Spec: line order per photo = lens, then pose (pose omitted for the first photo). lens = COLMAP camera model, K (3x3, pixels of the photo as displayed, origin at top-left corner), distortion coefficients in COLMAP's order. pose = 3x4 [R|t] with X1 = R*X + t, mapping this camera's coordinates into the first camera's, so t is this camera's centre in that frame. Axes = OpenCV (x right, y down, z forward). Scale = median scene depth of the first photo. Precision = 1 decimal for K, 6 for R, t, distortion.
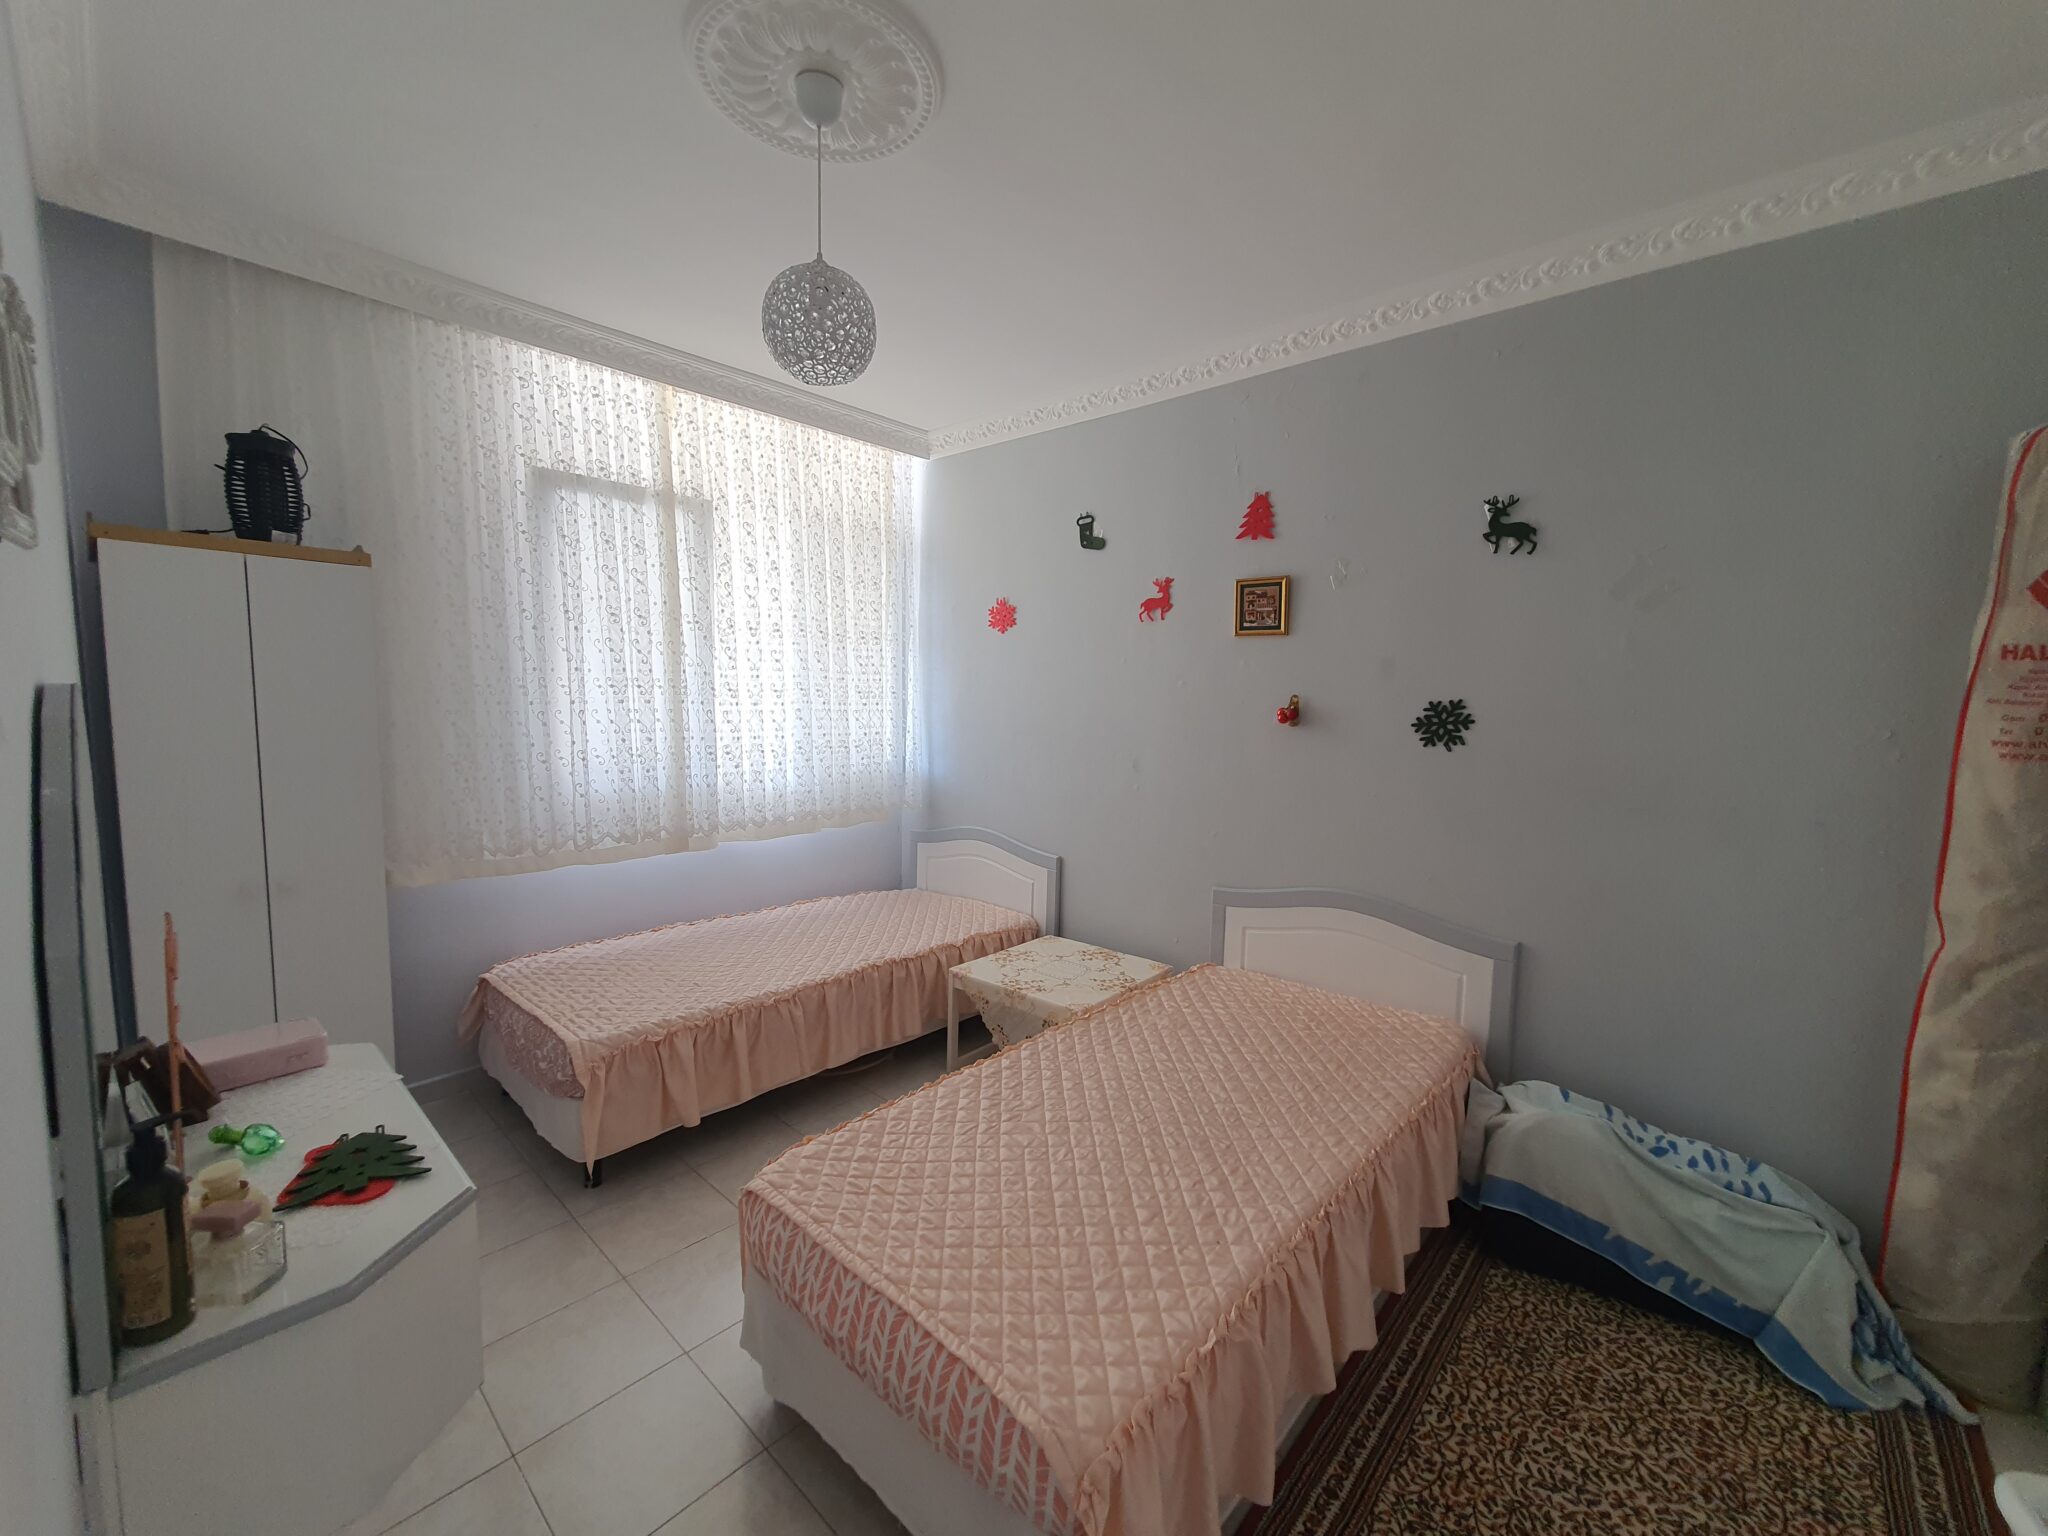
lens RADIAL K [[815.7, 0, 1022.3], [0, 815.7, 772.7], [0, 0, 1]] dist [-0.000798, -0.000157]
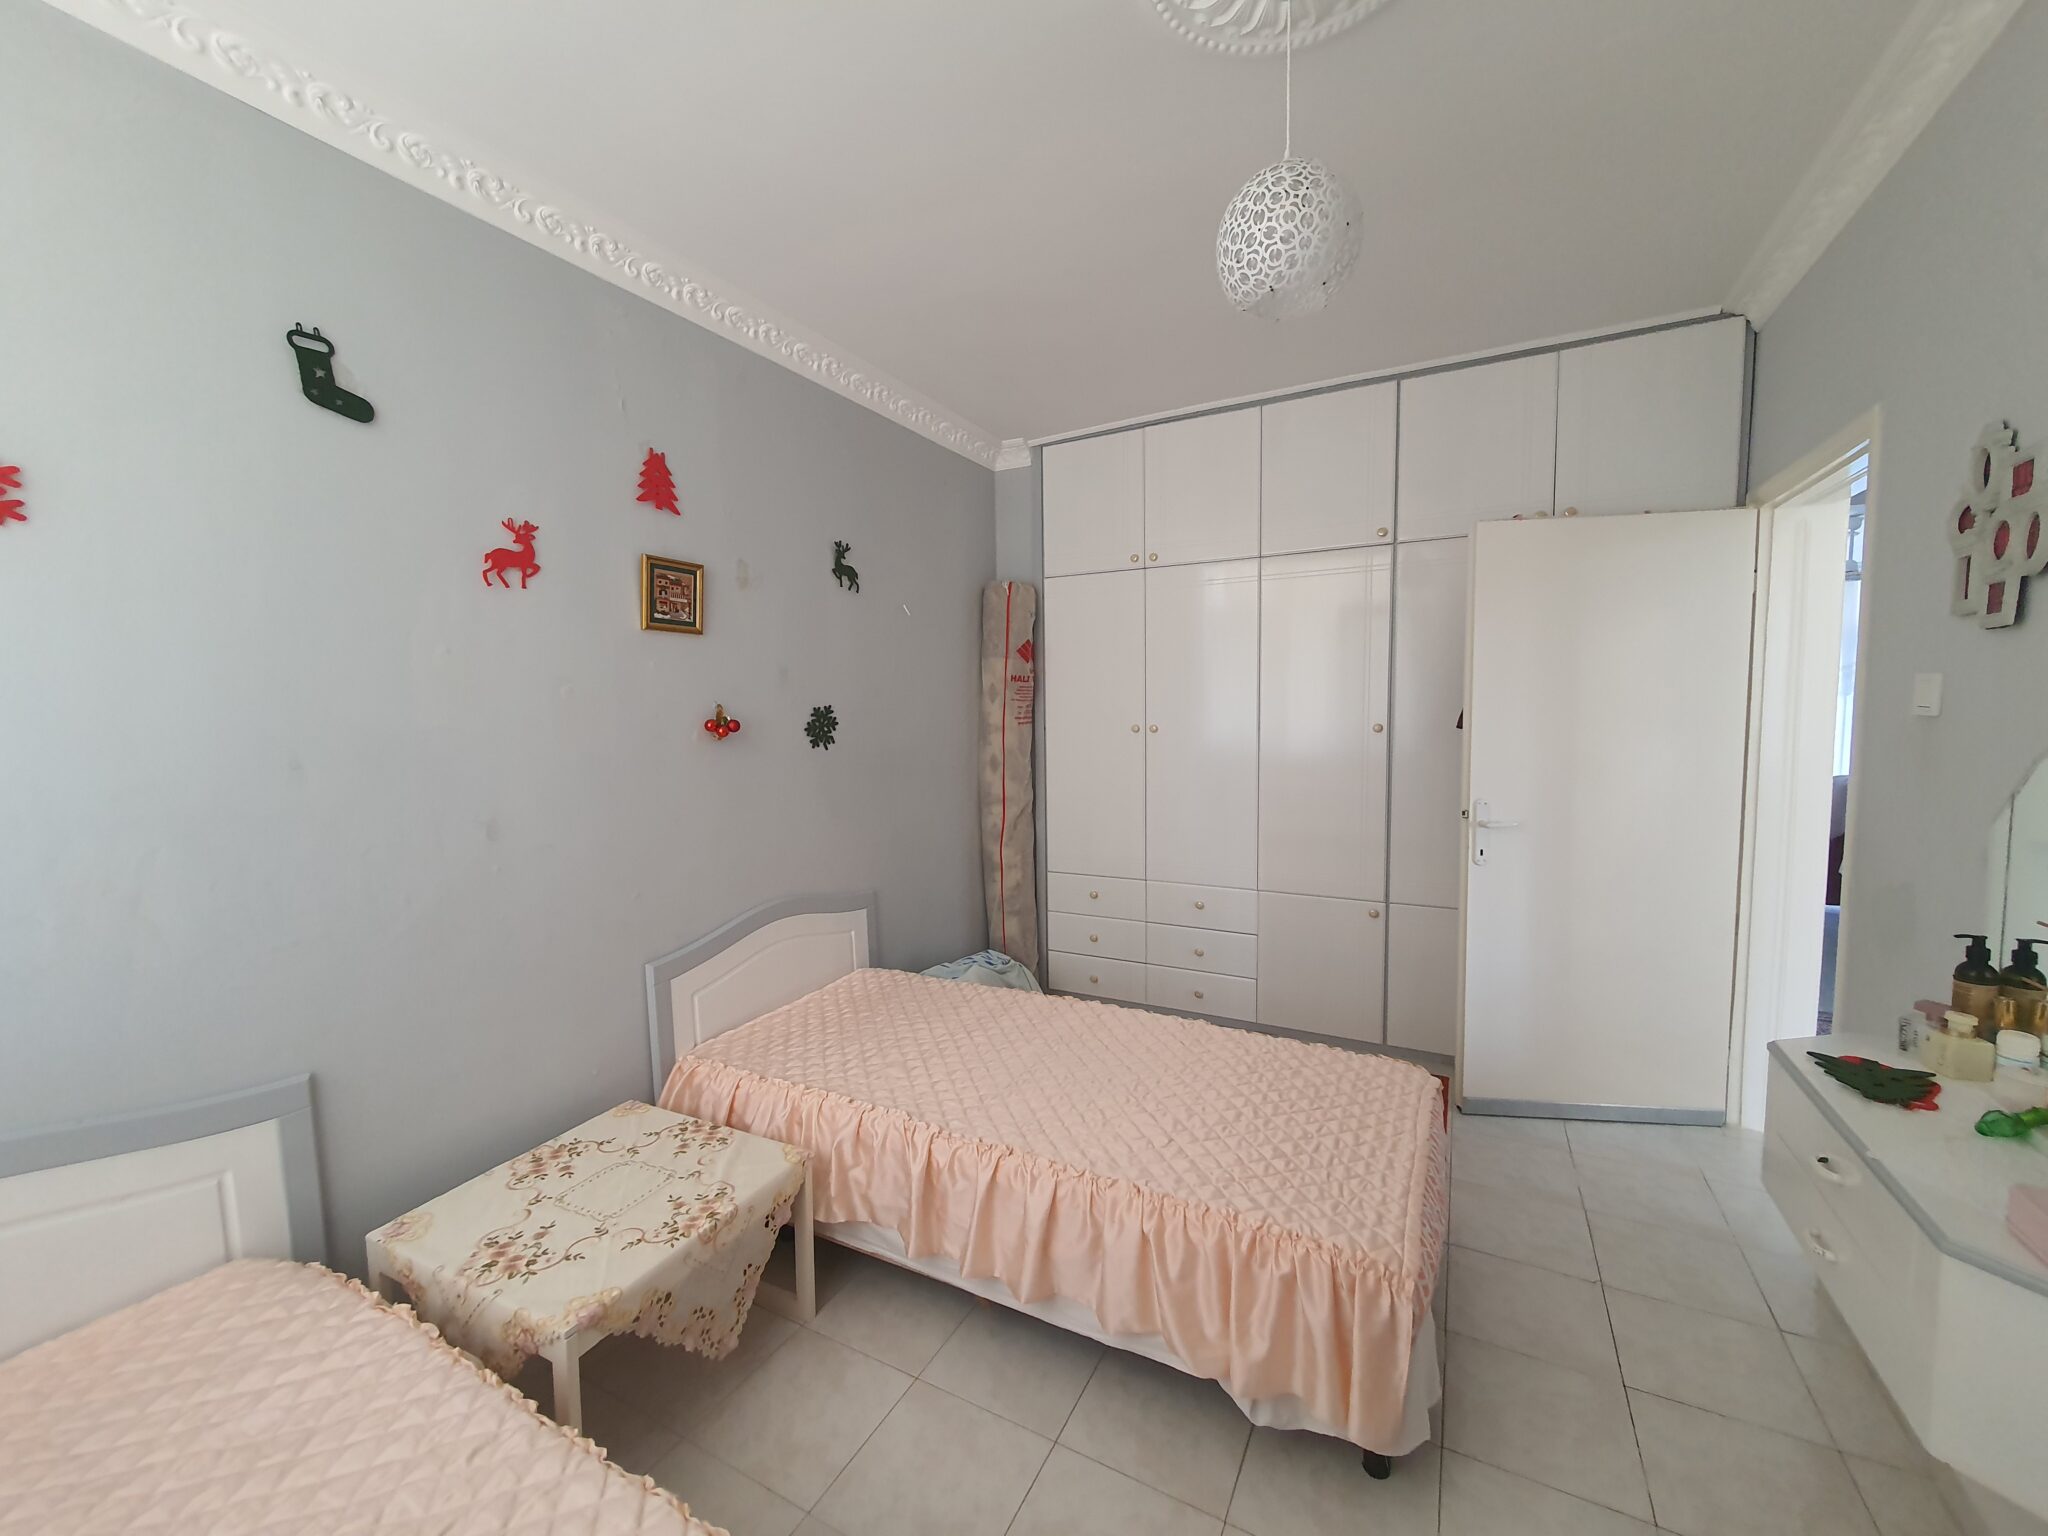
lens RADIAL K [[815.7, 0, 1022.3], [0, 815.7, 772.7], [0, 0, 1]] dist [-0.000798, -0.000157]
pose [[-0.244634, -0.091688, 0.965271, -0.589365], [0.106498, 0.986955, 0.120738, -0.092208], [-0.963749, 0.132336, -0.231678, 0.882772]]
